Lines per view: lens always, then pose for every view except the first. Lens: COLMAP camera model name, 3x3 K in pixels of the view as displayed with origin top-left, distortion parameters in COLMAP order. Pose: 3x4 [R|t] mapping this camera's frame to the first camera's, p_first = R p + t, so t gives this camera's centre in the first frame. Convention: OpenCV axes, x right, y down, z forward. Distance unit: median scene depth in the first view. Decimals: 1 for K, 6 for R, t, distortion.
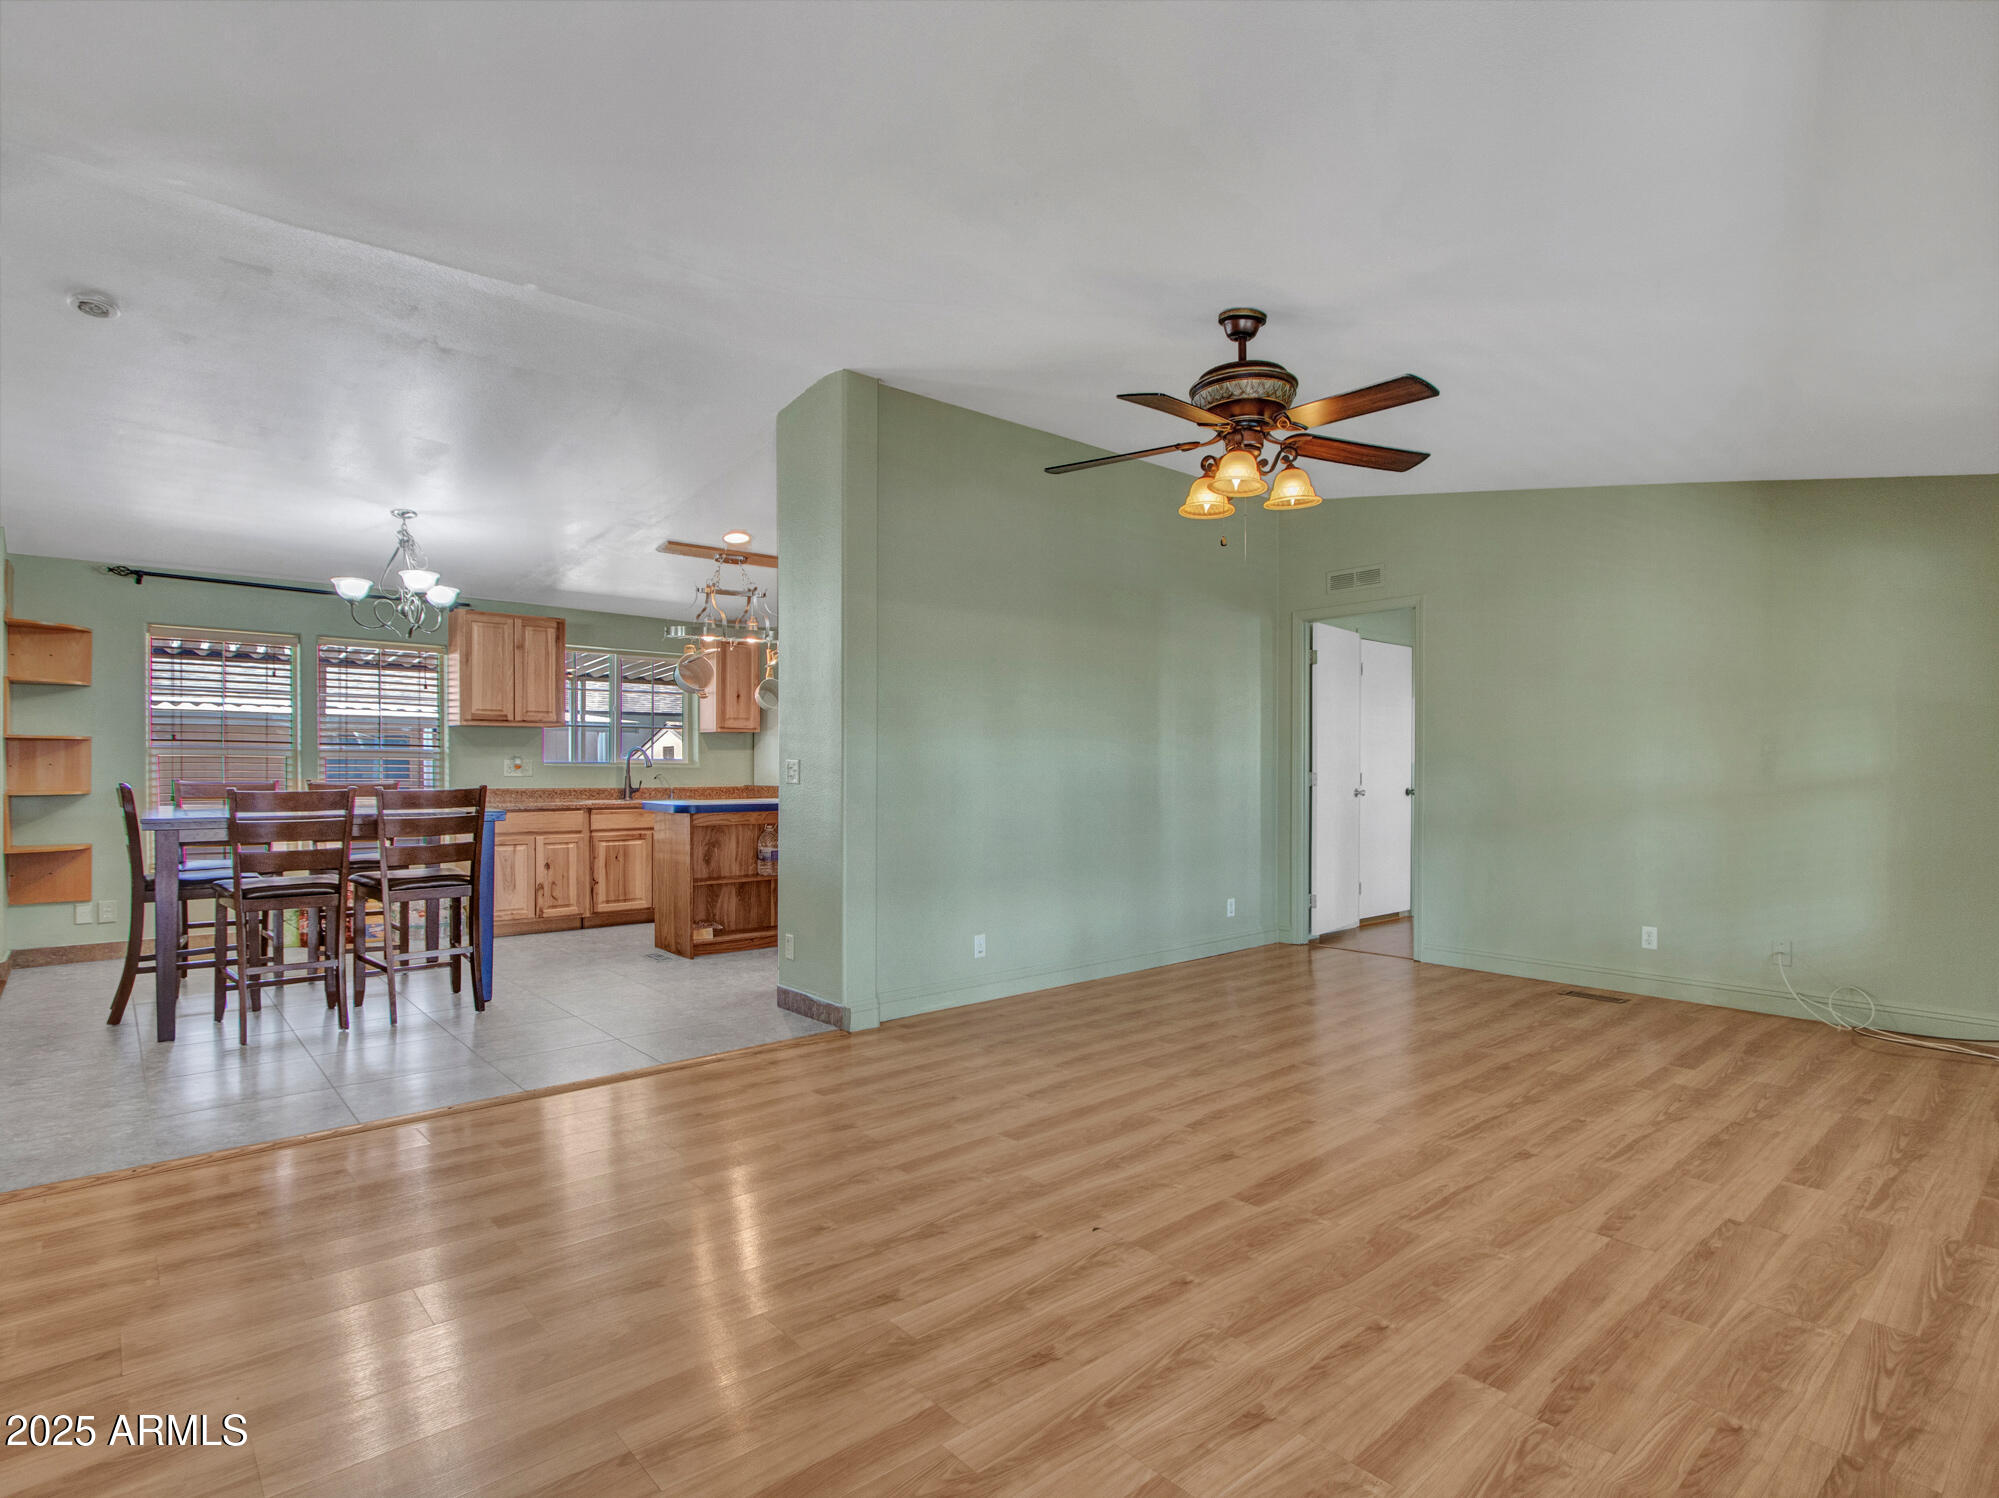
lens RADIAL K [[1045.6, 0, 1001.6], [0, 1045.6, 772.1], [0, 0, 1]] dist [-0.020217, -0.000338]
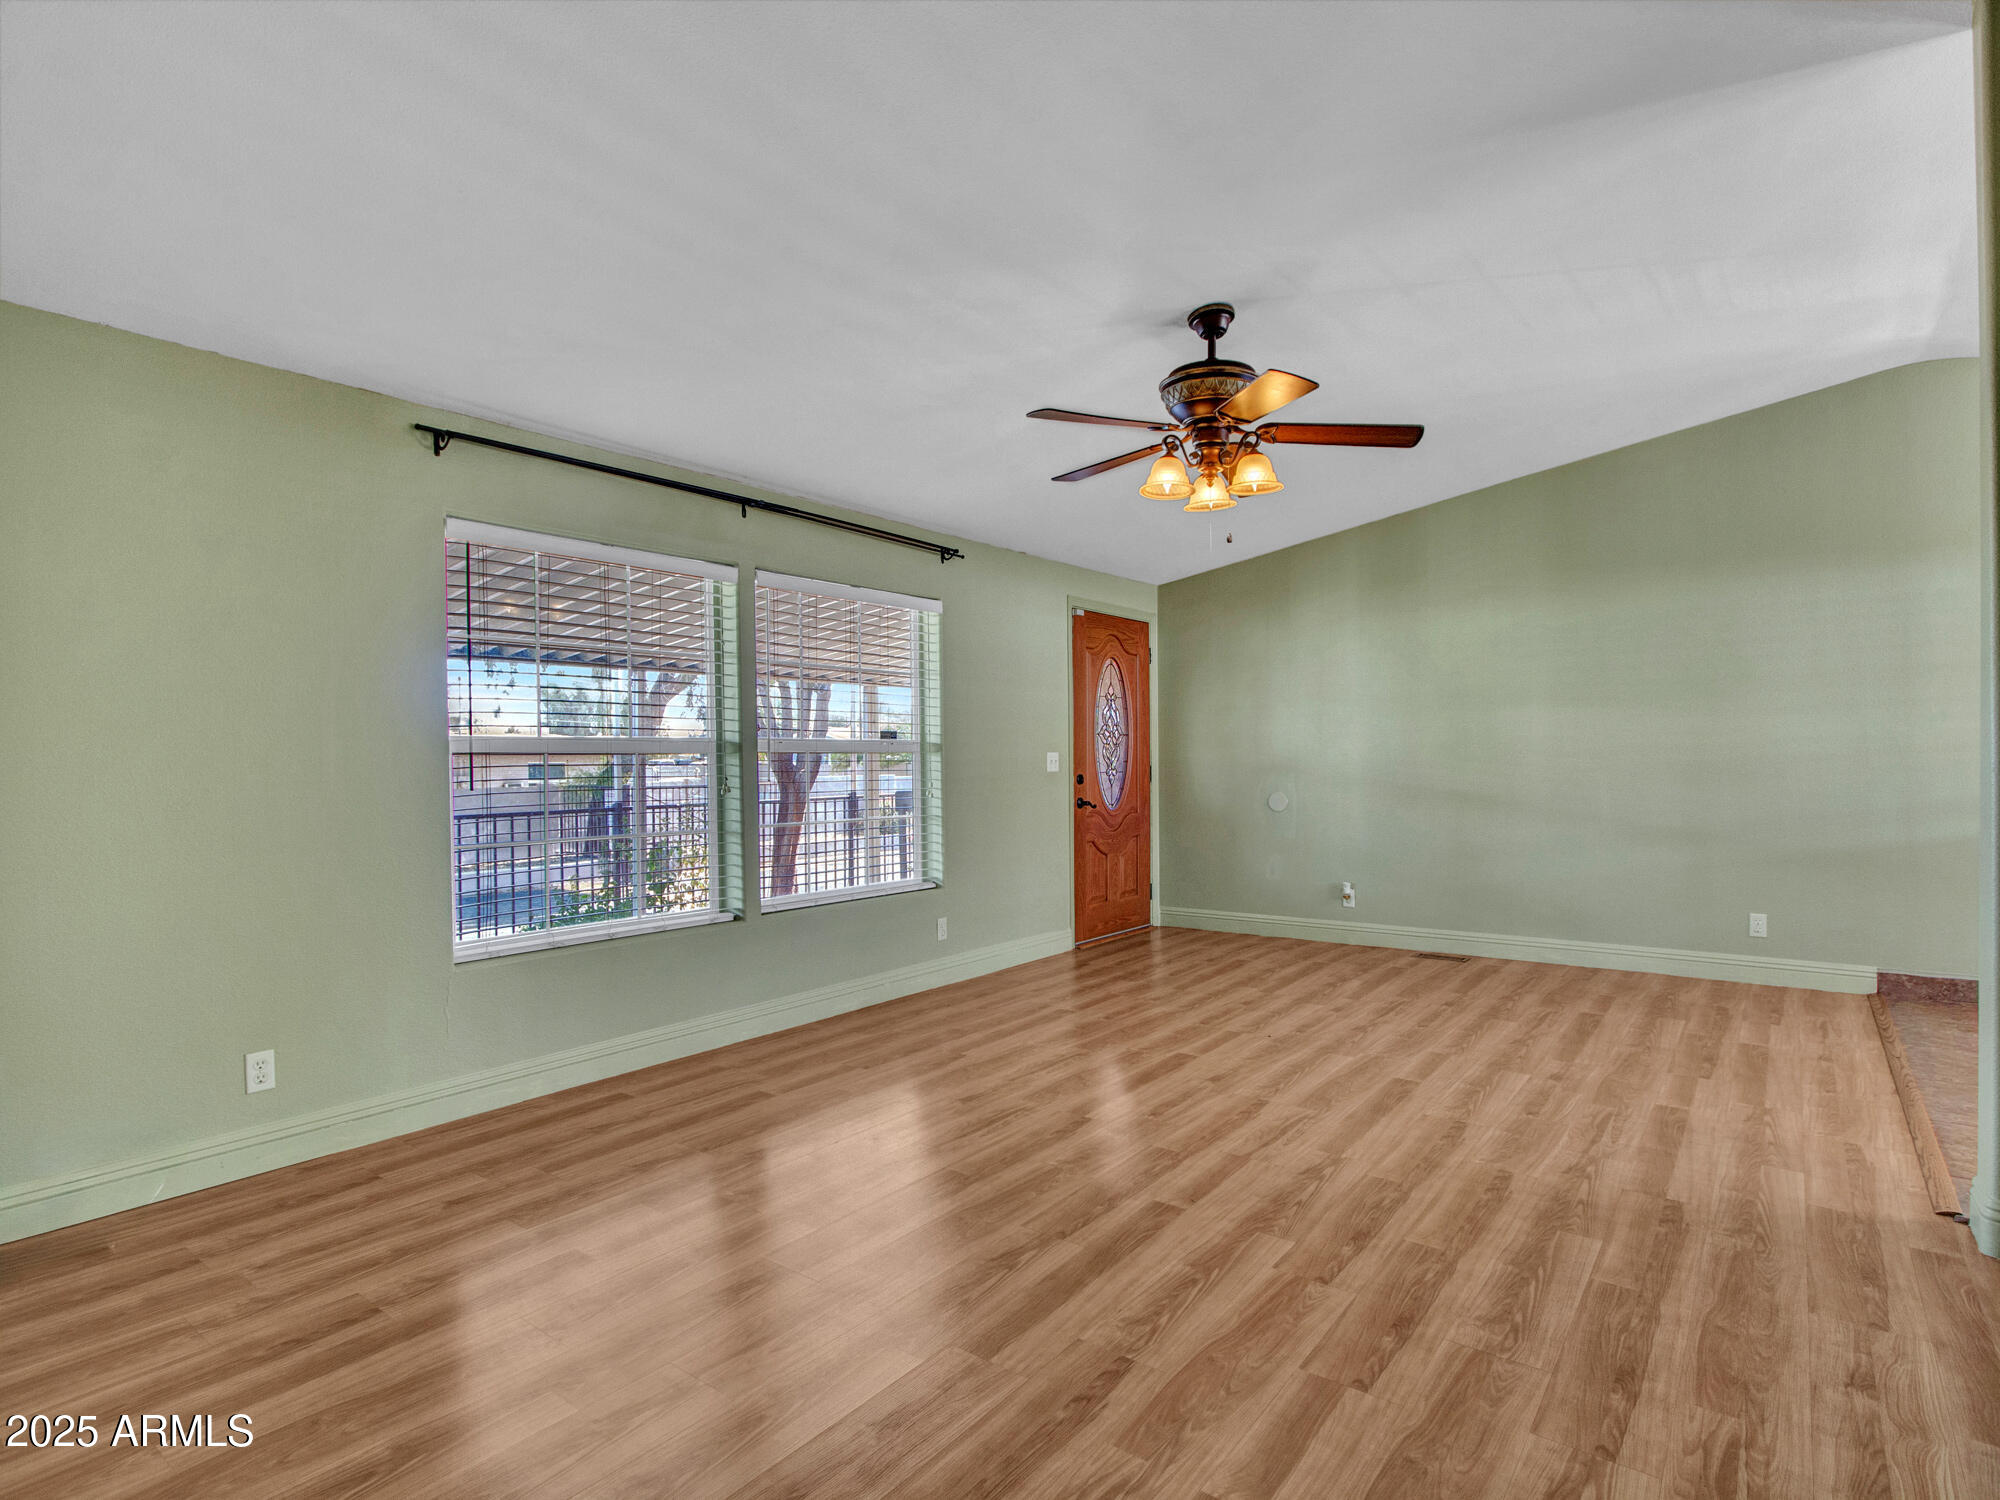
lens RADIAL K [[1046.2, 0, 1002.1], [0, 1046.2, 773.1], [0, 0, 1]] dist [-0.020217, -0.000338]
pose [[-0.980843, 0.014171, -0.194285, 0.700981], [0.009205, 0.999608, 0.026436, -0.016843], [0.194583, 0.024141, -0.980589, 2.168227]]
